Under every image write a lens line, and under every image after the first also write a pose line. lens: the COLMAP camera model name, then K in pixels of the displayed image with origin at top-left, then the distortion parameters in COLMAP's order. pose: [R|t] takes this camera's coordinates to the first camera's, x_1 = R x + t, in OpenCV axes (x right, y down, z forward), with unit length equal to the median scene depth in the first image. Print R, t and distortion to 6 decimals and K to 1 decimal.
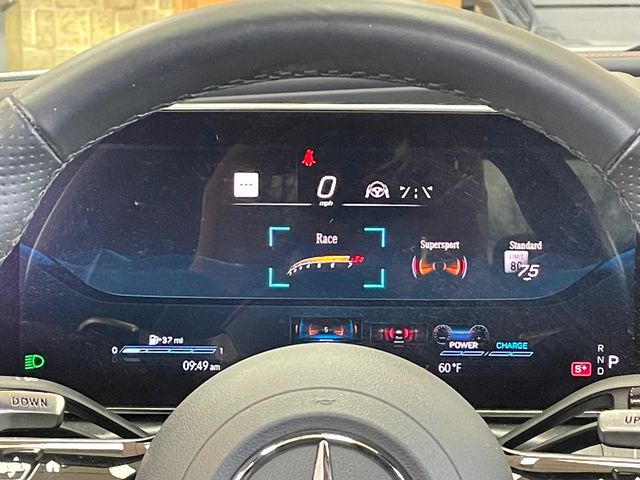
lens RADIAL K [[1503.6, 0, 320.0], [0, 1503.6, 238.8], [0, 0, 1]] dist [0.118453, 0.000000]
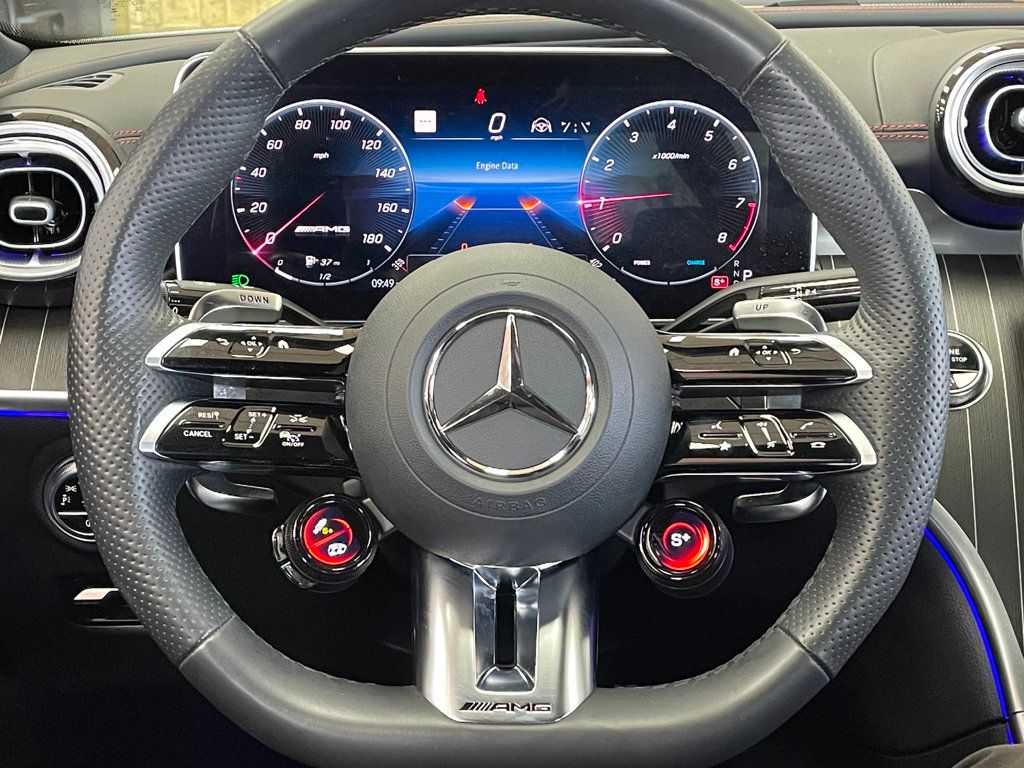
lens RADIAL K [[1597.4, 0, 508.1], [0, 1597.4, 383.0], [0, 0, 1]] dist [0.132299, 0.000000]
pose [[0.999173, -0.012860, 0.038579, -0.041355], [0.009325, 0.995858, 0.090444, 0.058847], [-0.039583, -0.090009, 0.995154, -0.246462]]
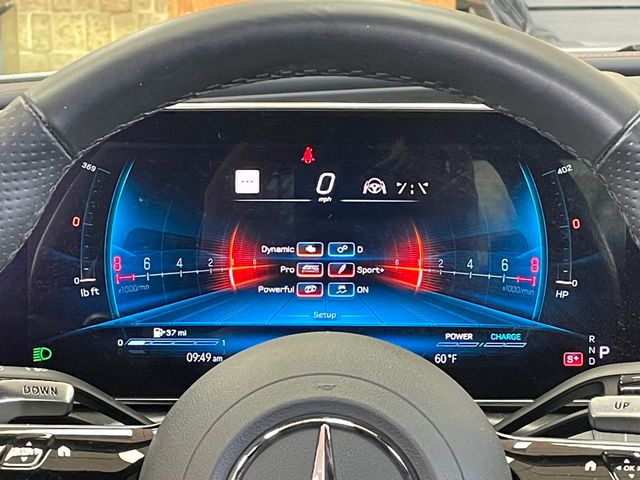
lens RADIAL K [[1503.6, 0, 317.5], [0, 1503.6, 238.0], [0, 0, 1]] dist [0.118453, 0.000000]
pose [[0.999993, -0.003594, 0.001229, -0.002876], [0.003597, 0.999991, -0.002458, 0.006273], [-0.001220, 0.002462, 0.999996, -0.034768]]
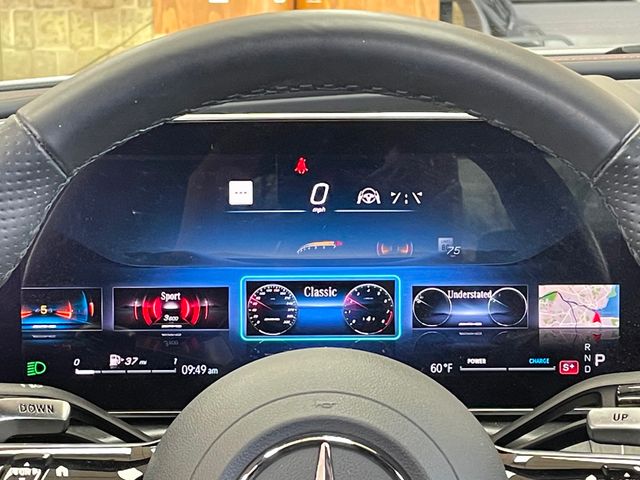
lens RADIAL K [[1503.6, 0, 318.0], [0, 1503.6, 238.8], [0, 0, 1]] dist [0.118453, 0.000000]
pose [[0.999840, -0.013457, 0.011757, -0.010369], [0.013423, 0.999905, 0.002984, -0.007881], [-0.011796, -0.002826, 0.999926, -0.030983]]
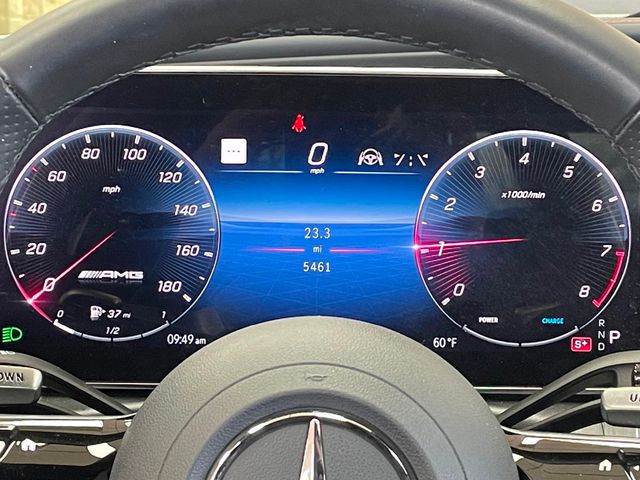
lens RADIAL K [[1503.6, 0, 318.1], [0, 1503.6, 237.7], [0, 0, 1]] dist [0.118453, 0.000000]
pose [[0.999965, 0.004876, 0.006848, -0.001995], [-0.004988, 0.999854, 0.016336, 0.003863], [-0.006768, -0.016369, 0.999843, 0.046307]]
